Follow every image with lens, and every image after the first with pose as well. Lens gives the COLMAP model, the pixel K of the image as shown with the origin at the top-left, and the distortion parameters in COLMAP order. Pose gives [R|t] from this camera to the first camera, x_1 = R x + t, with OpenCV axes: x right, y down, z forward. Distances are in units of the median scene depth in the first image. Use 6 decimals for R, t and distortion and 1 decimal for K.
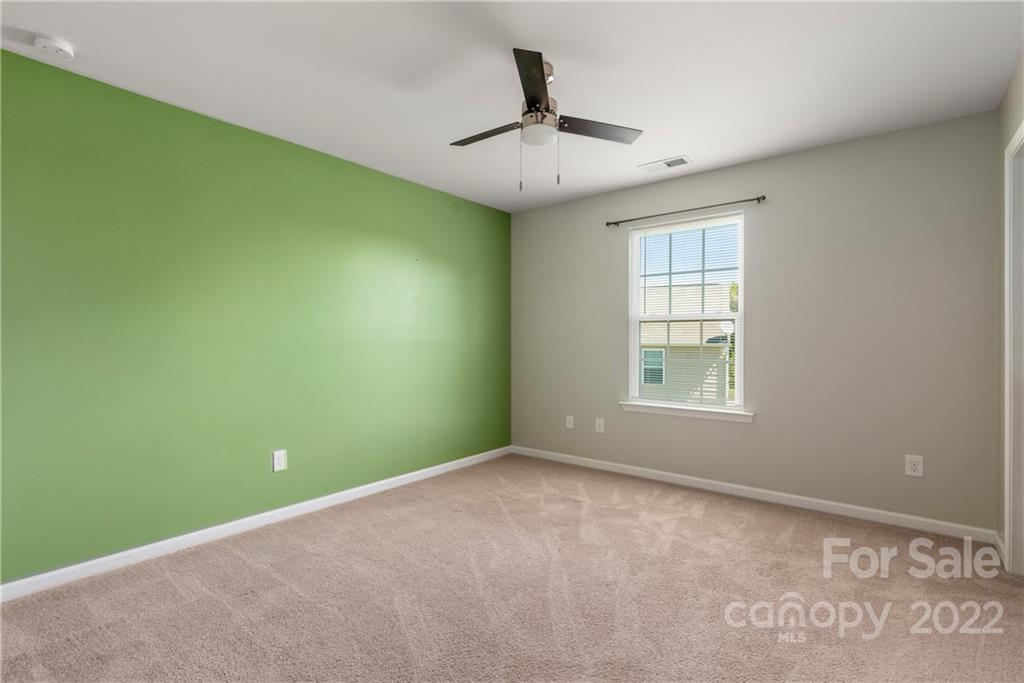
lens RADIAL K [[454.4, 0, 476.6], [0, 454.4, 339.2], [0, 0, 1]] dist [-0.000053, -0.000026]
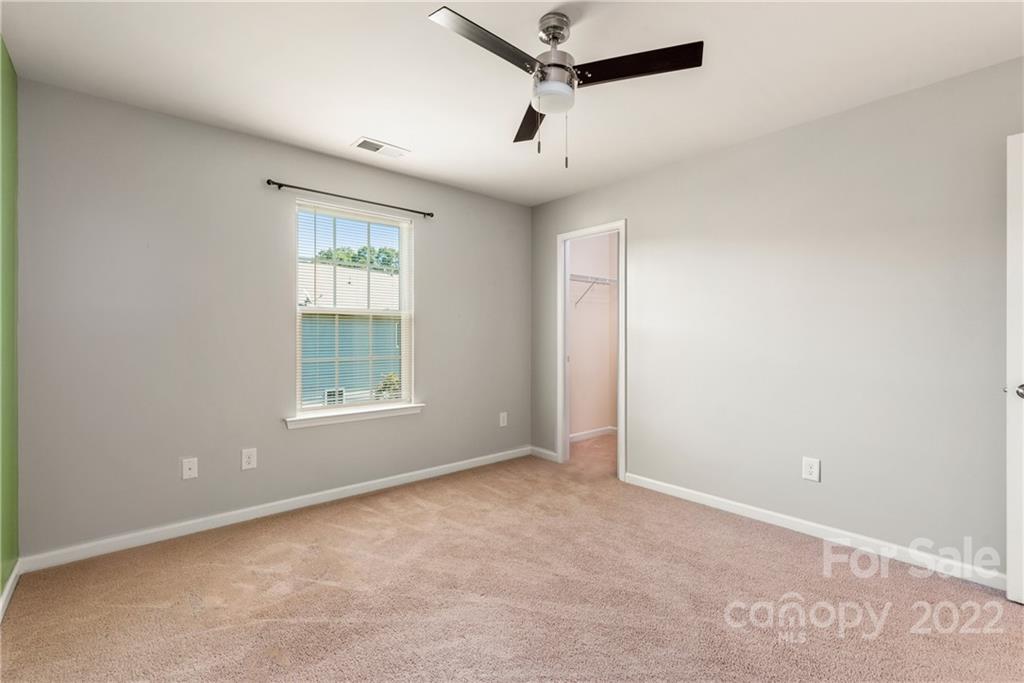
lens RADIAL K [[453.0, 0, 504.5], [0, 453.0, 341.5], [0, 0, 1]] dist [0.001777, 0.000254]
pose [[0.170817, -0.012223, 0.985227, -0.476061], [-0.001795, 0.999918, 0.012716, -0.005993], [-0.985301, -0.003941, 0.170781, 0.632029]]
